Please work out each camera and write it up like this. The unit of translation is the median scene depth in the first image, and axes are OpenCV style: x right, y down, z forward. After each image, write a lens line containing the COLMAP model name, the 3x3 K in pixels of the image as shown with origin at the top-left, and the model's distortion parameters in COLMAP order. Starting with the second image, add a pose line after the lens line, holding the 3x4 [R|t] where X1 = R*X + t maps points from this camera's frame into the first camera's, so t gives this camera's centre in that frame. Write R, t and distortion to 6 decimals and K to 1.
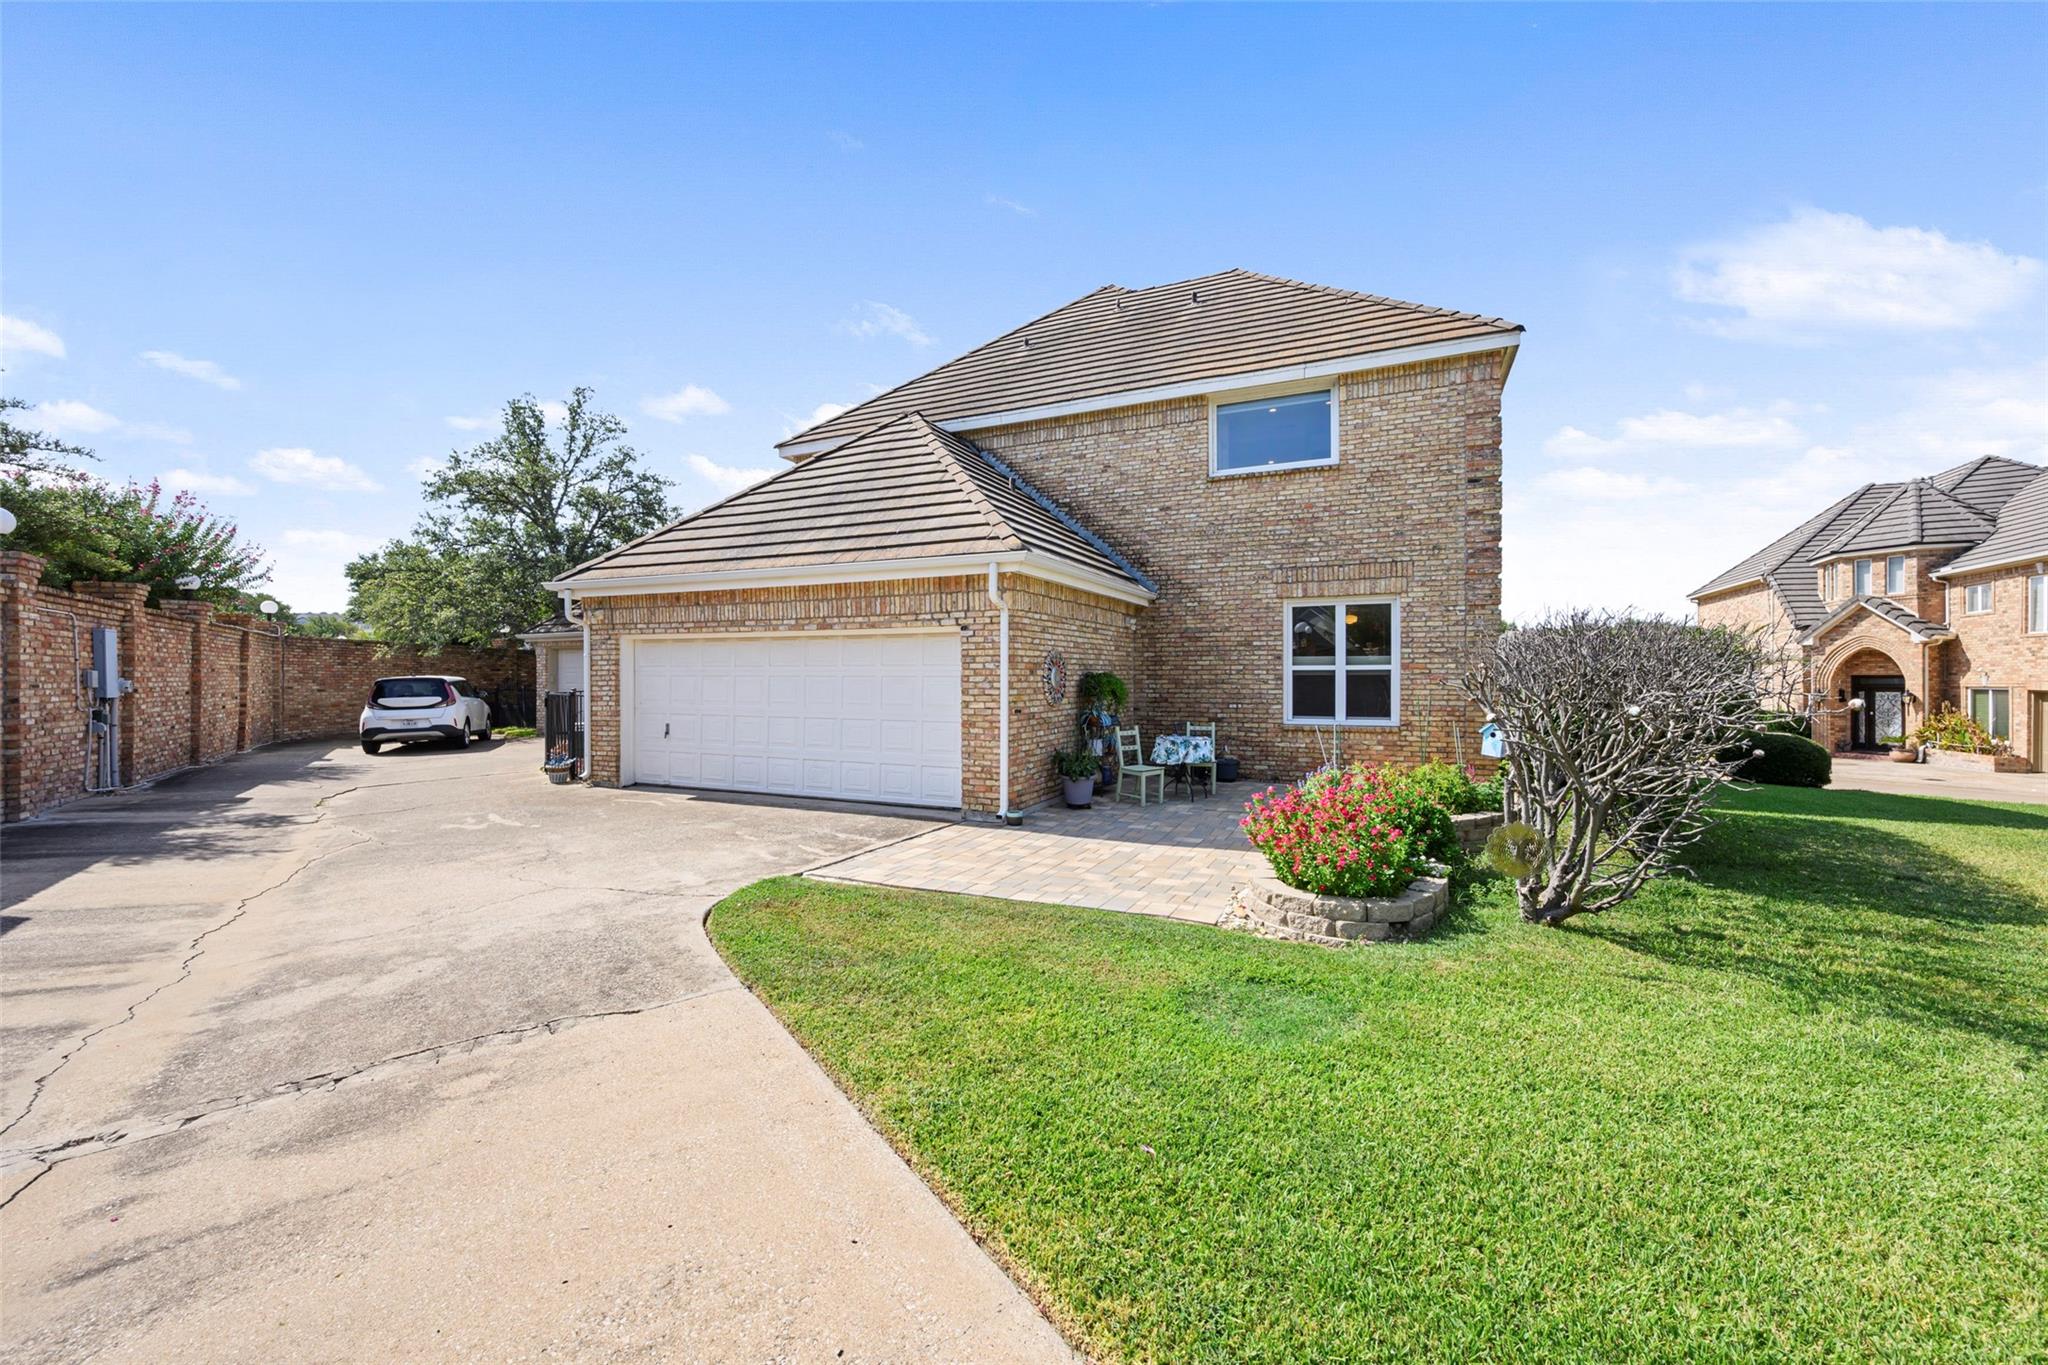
lens RADIAL K [[815.1, 0, 1029.1], [0, 815.1, 679.9], [0, 0, 1]] dist [-0.001584, 0.000663]
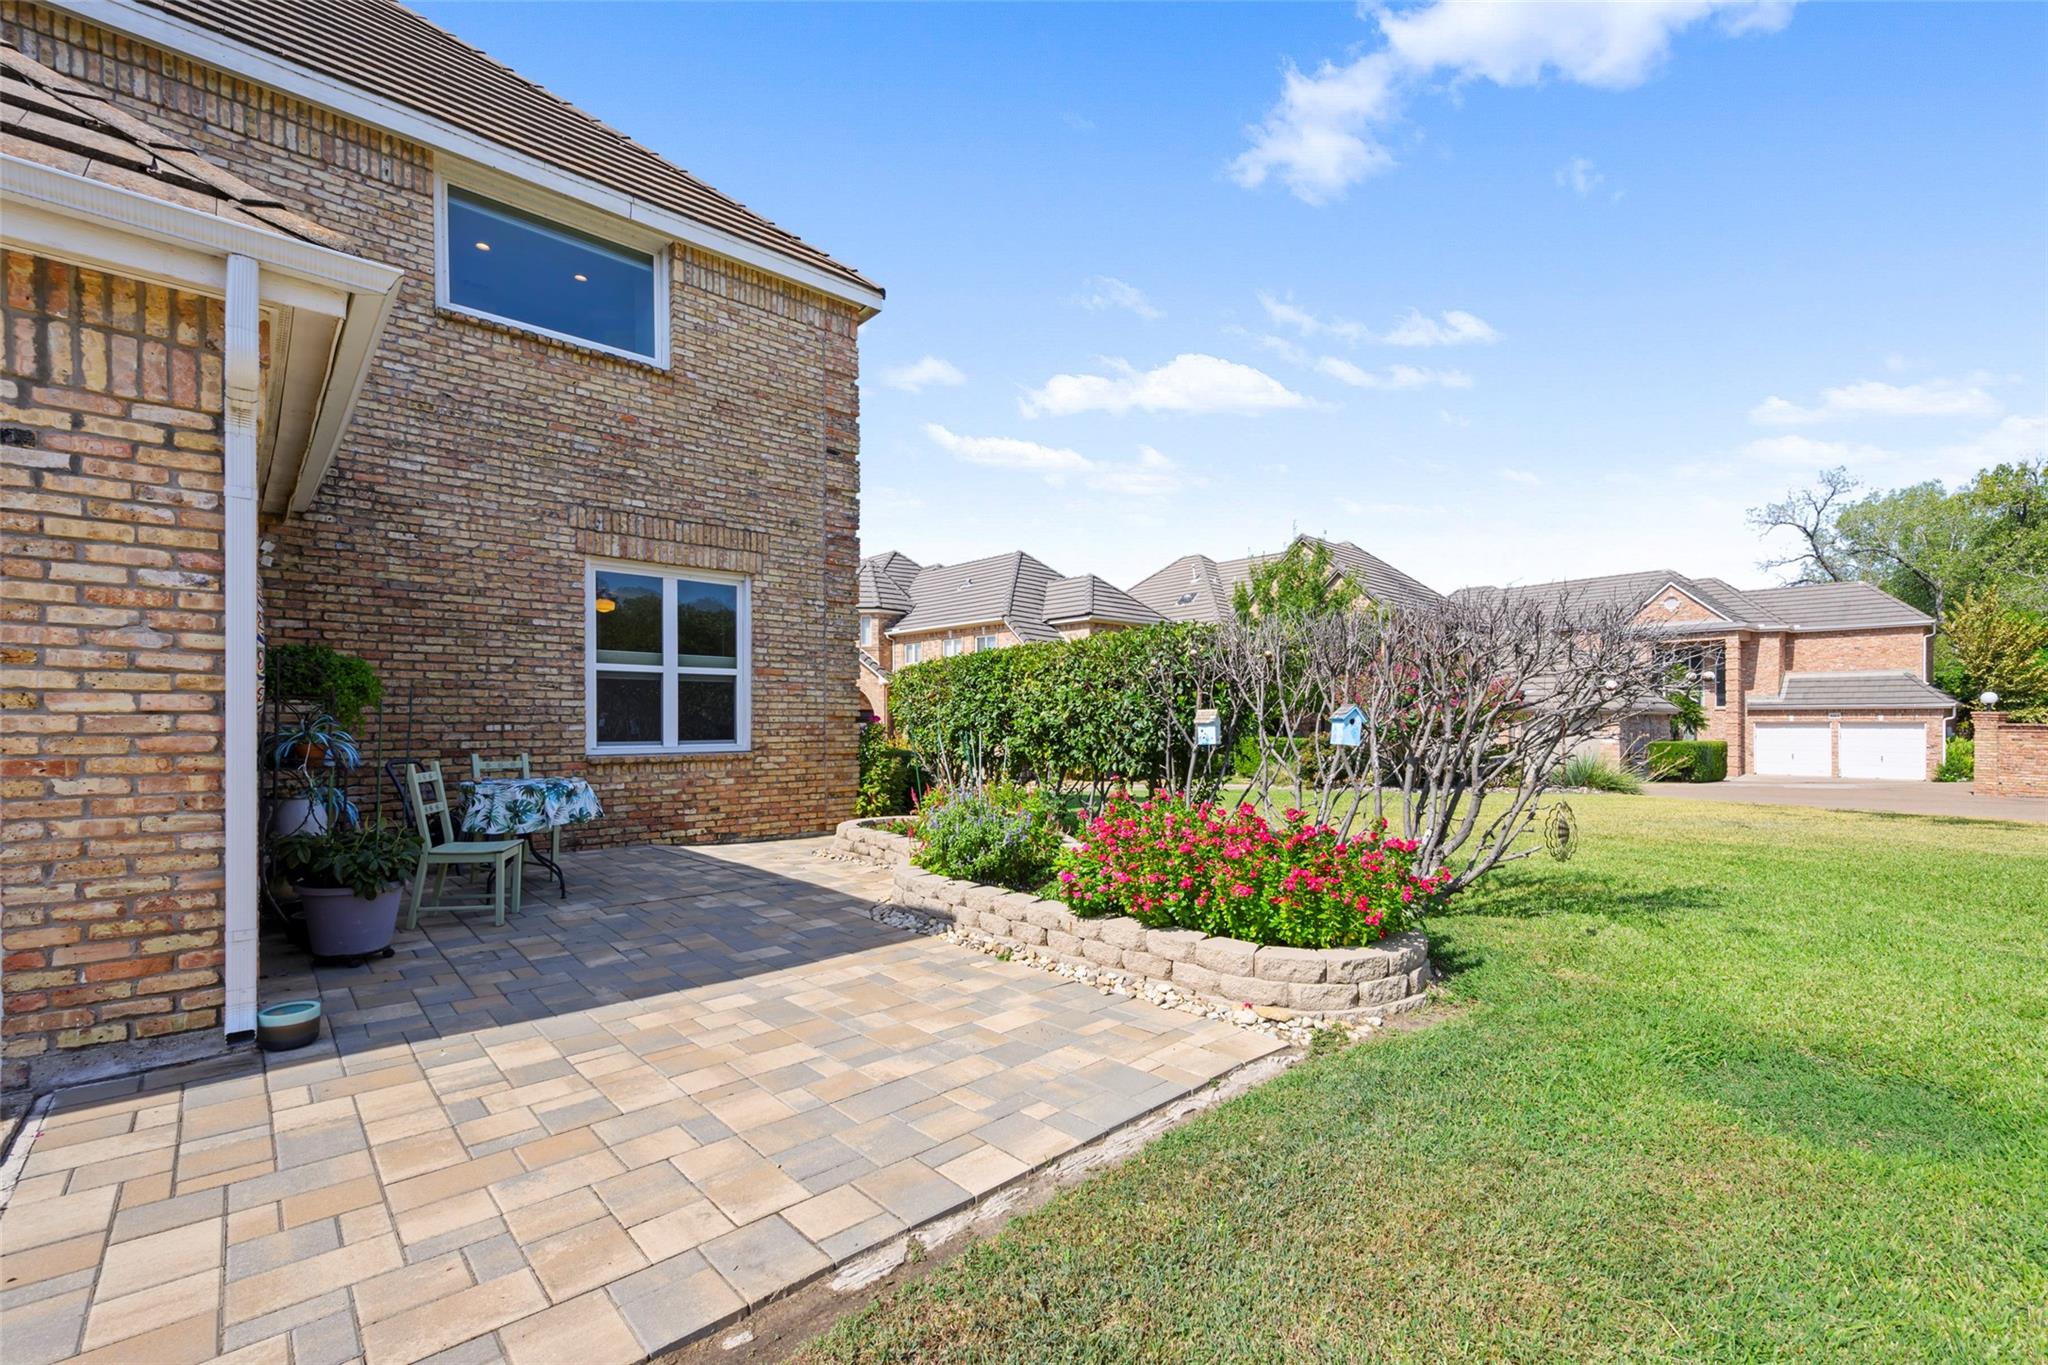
lens RADIAL K [[870.8, 0, 1070.6], [0, 870.8, 732.6], [0, 0, 1]] dist [-0.000345, -0.000180]
pose [[0.350450, -0.010424, 0.936523, -0.193728], [0.001494, 0.999943, 0.010571, 0.031711], [-0.936580, -0.002306, 0.350446, 0.435235]]
